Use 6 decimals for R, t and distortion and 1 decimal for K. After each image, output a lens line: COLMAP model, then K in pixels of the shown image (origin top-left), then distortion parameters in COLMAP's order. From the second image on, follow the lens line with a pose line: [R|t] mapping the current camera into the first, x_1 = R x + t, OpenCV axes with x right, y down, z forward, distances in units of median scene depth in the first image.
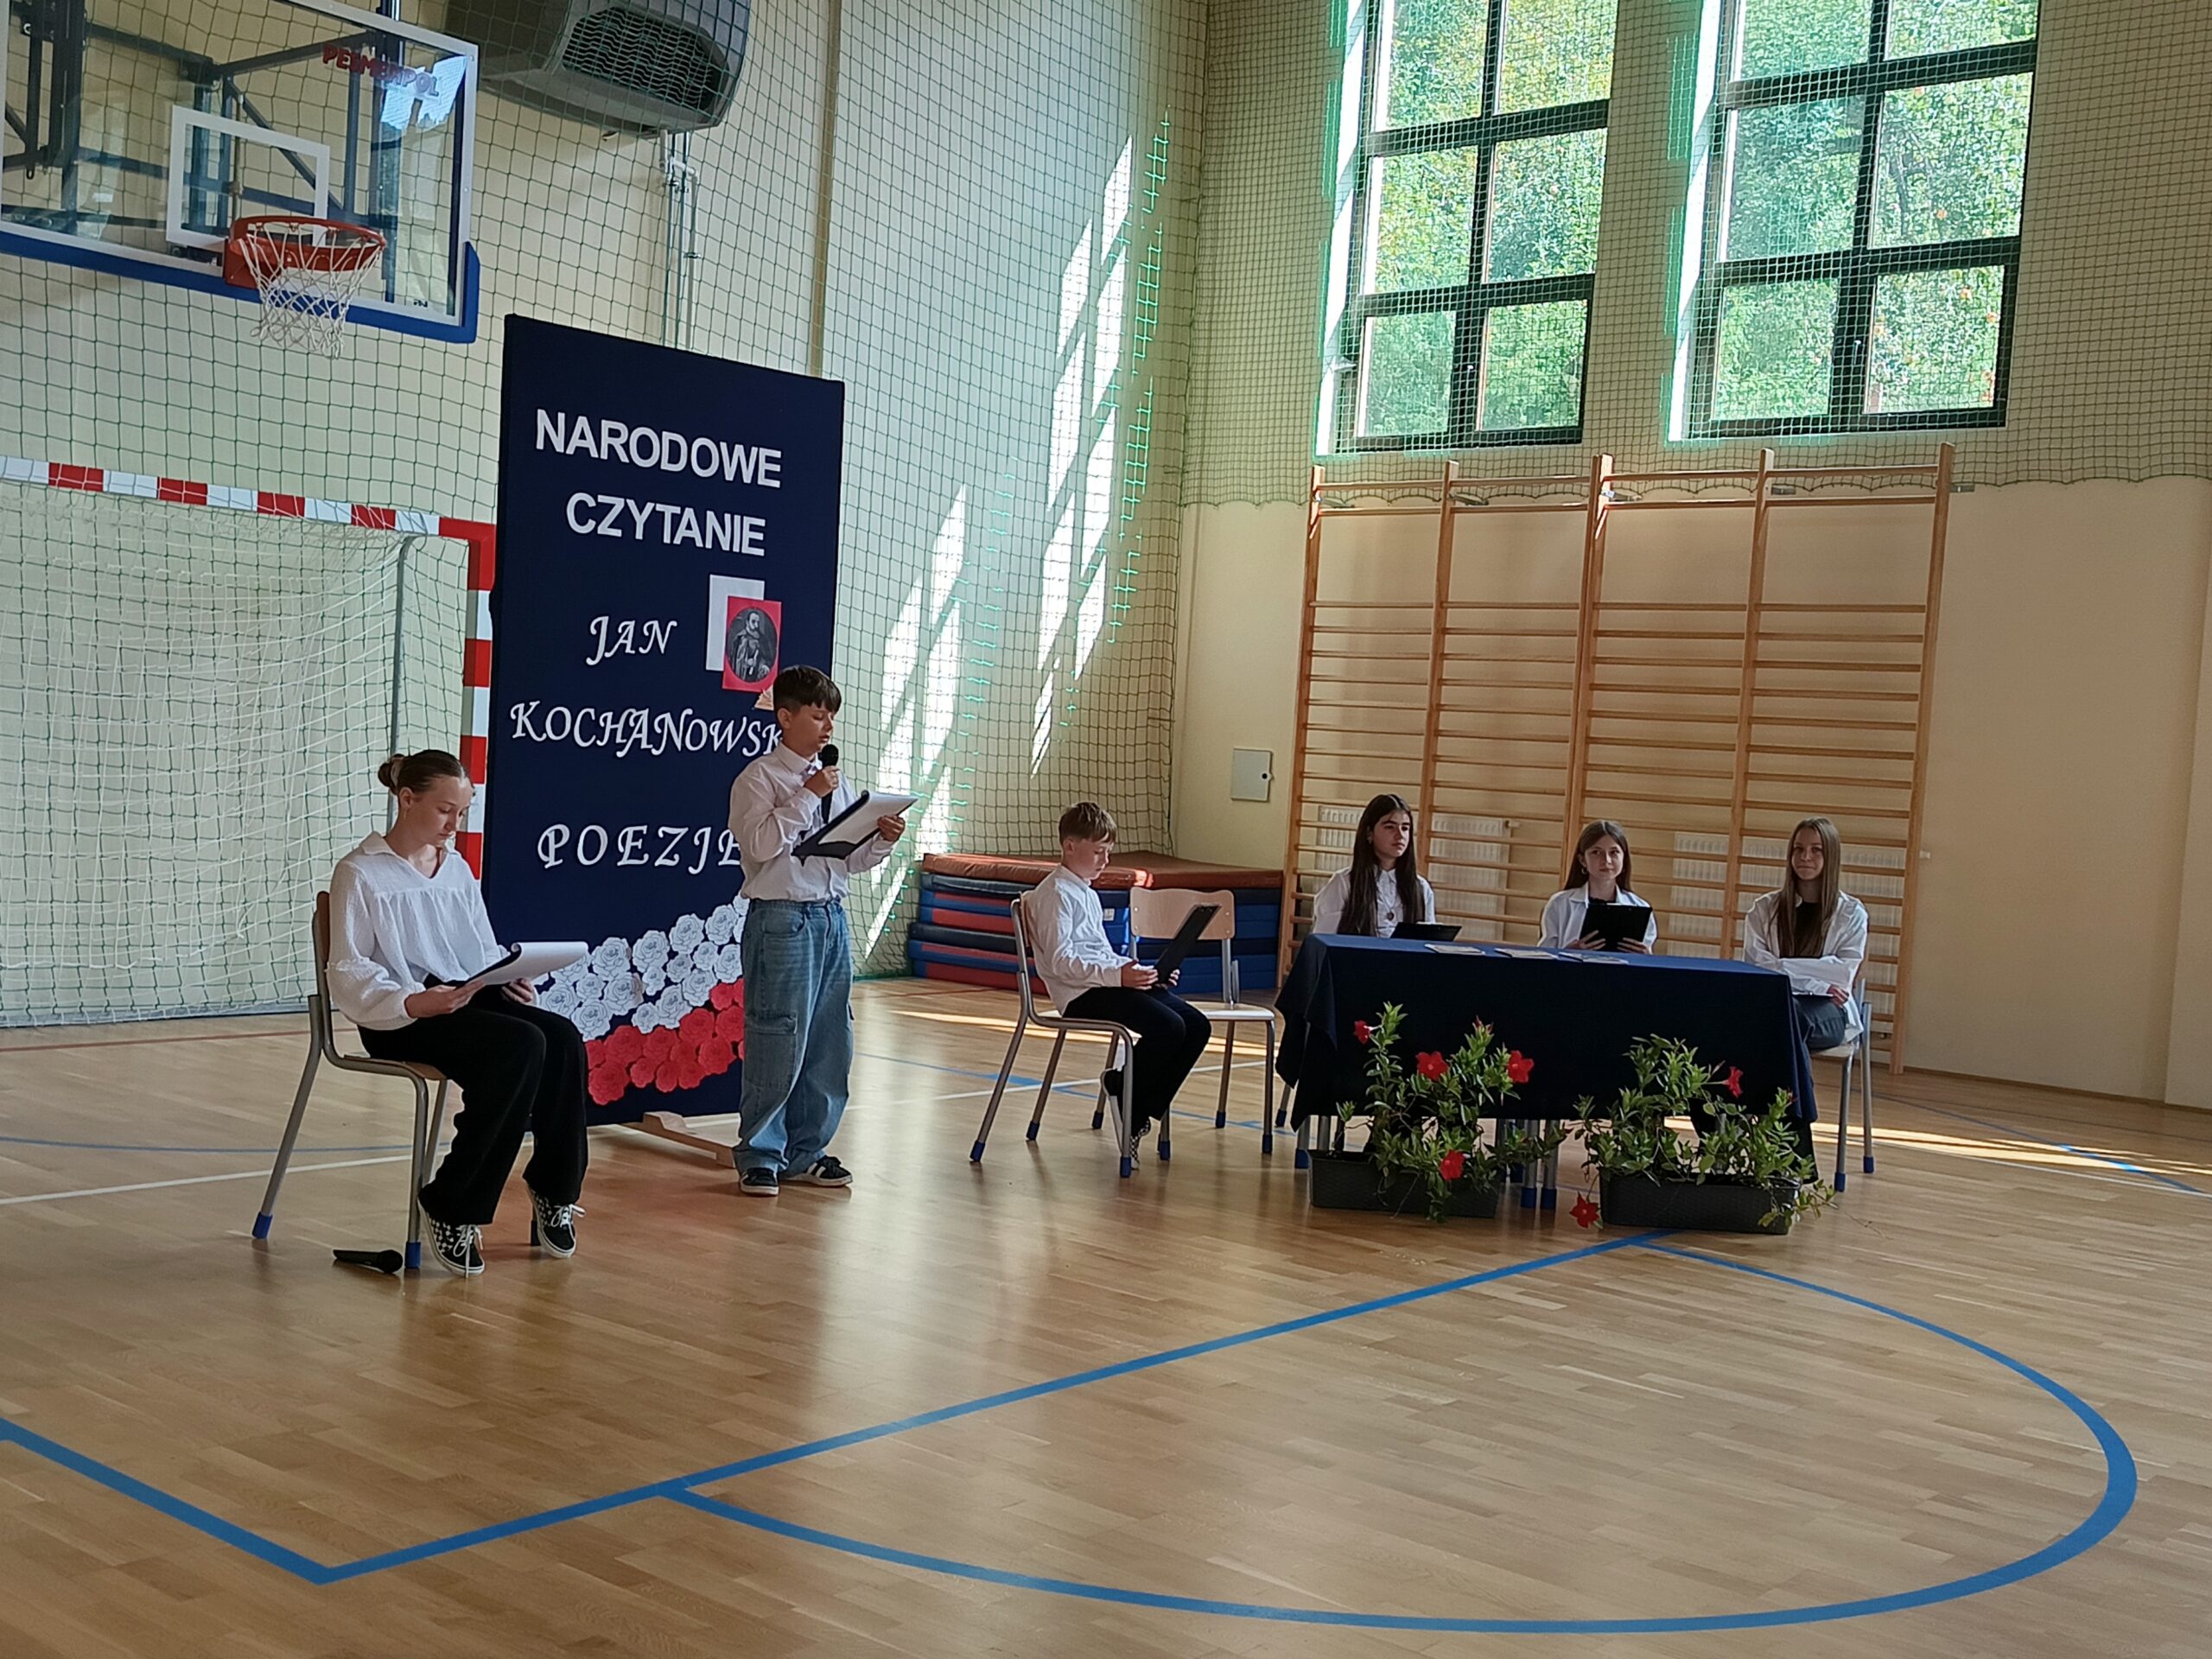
lens RADIAL K [[2368.4, 0, 1111.5], [0, 2368.4, 839.9], [0, 0, 1]] dist [0.103504, -0.161775]
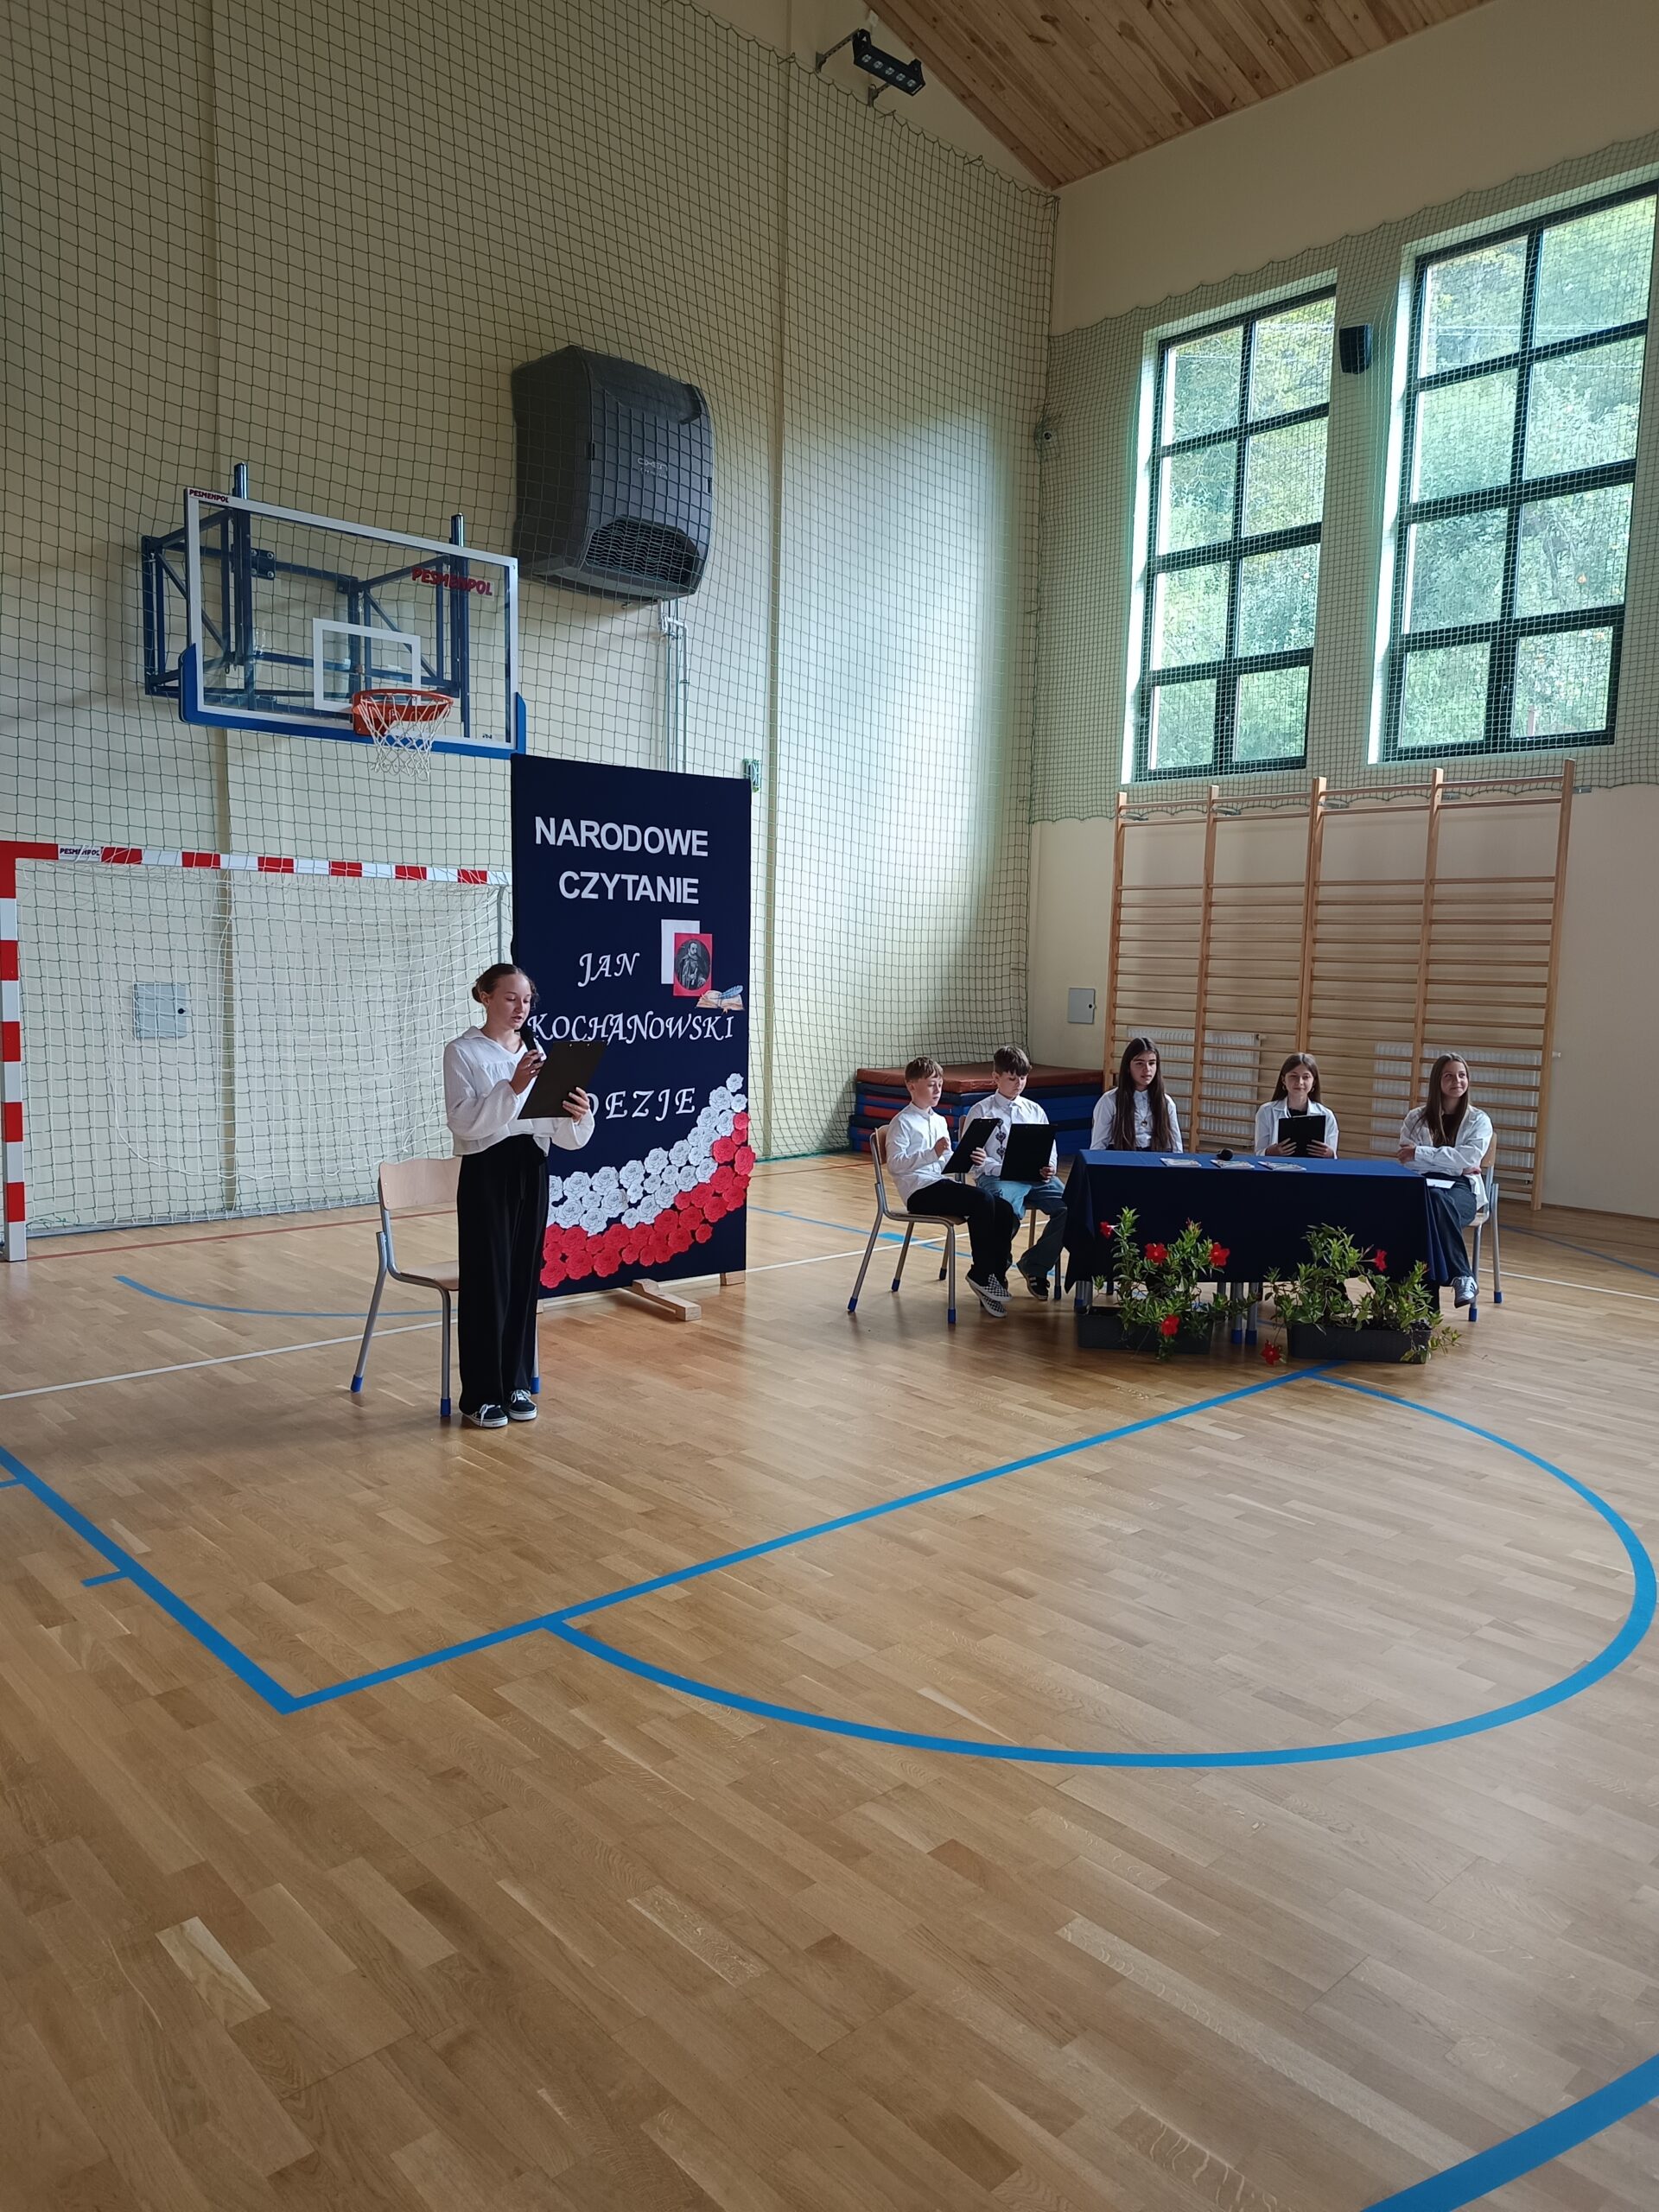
lens RADIAL K [[1509.9, 0, 835.3], [0, 1509.9, 1107.8], [0, 0, 1]] dist [0.092482, -0.129446]
pose [[0.990368, -0.026111, -0.135977, 0.063589], [0.034353, 0.997689, 0.058618, -0.046018], [0.134132, -0.062725, 0.988976, 0.075097]]
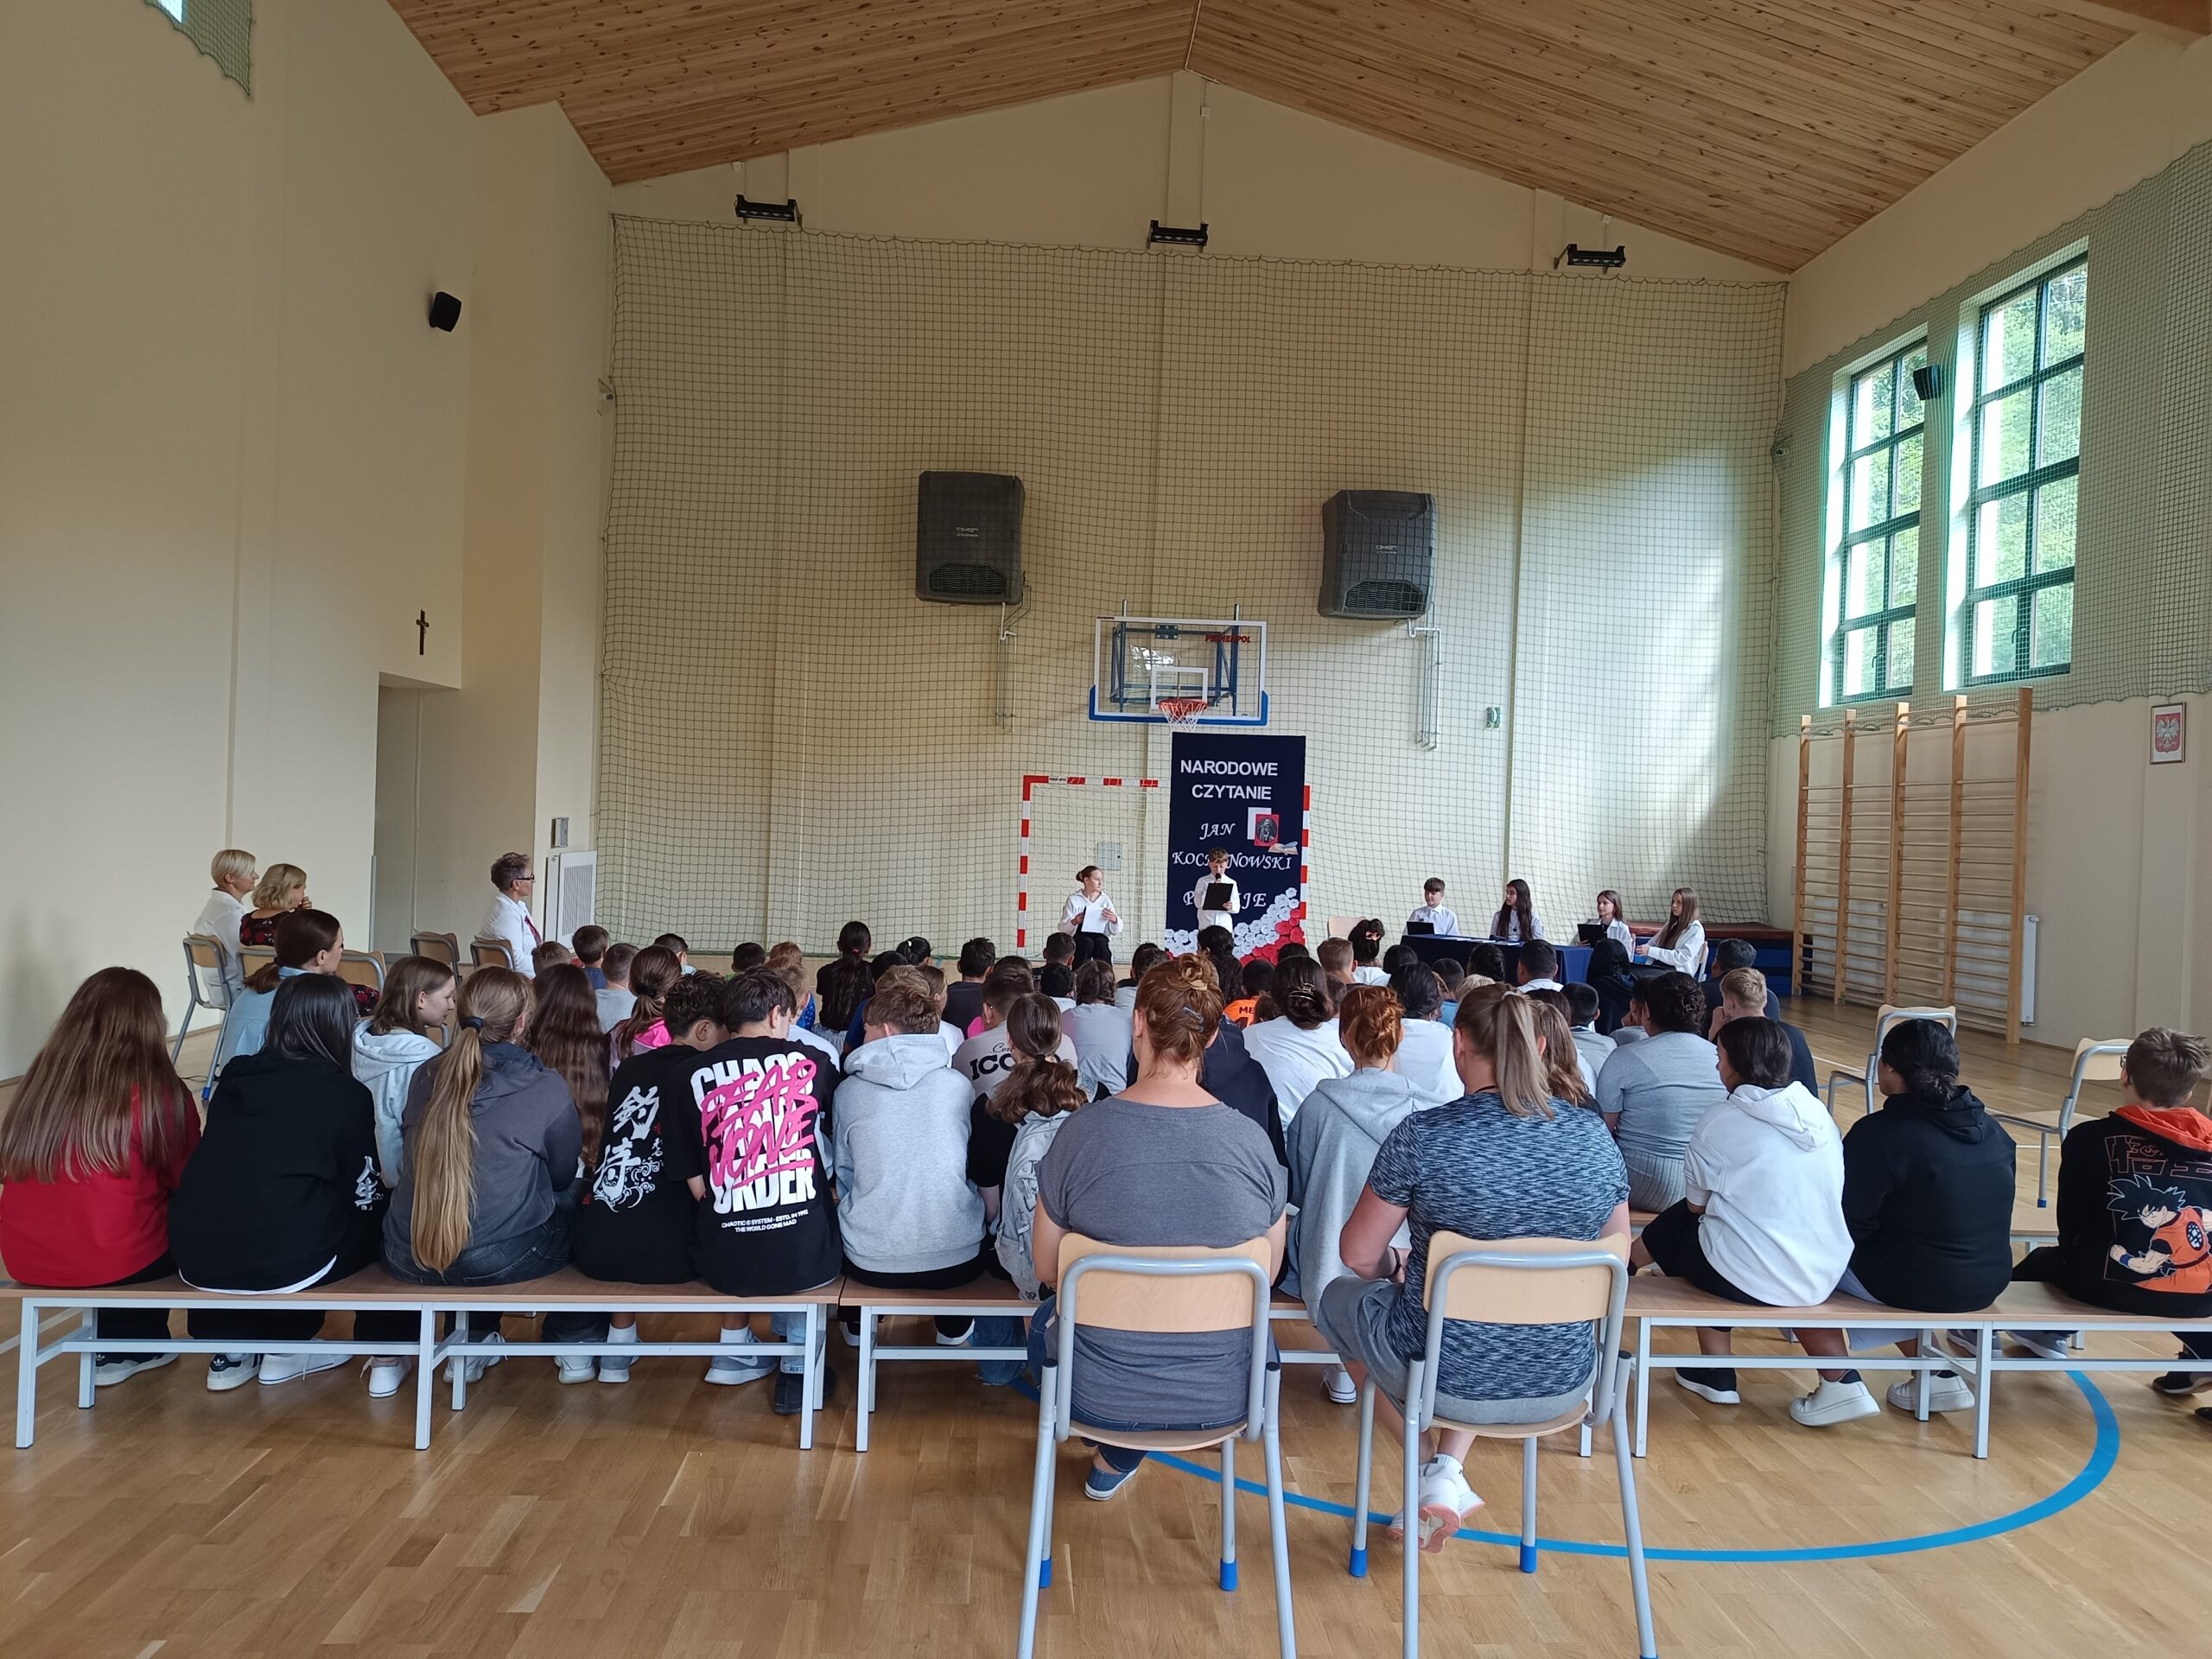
lens RADIAL K [[1518.3, 0, 1106.0], [0, 1518.3, 829.5], [0, 0, 1]] dist [0.071455, -0.075960]
pose [[0.681089, -0.036763, -0.731277, 1.091750], [-0.019732, 0.997454, -0.068522, 0.048949], [0.731935, 0.061099, 0.678630, -0.410931]]
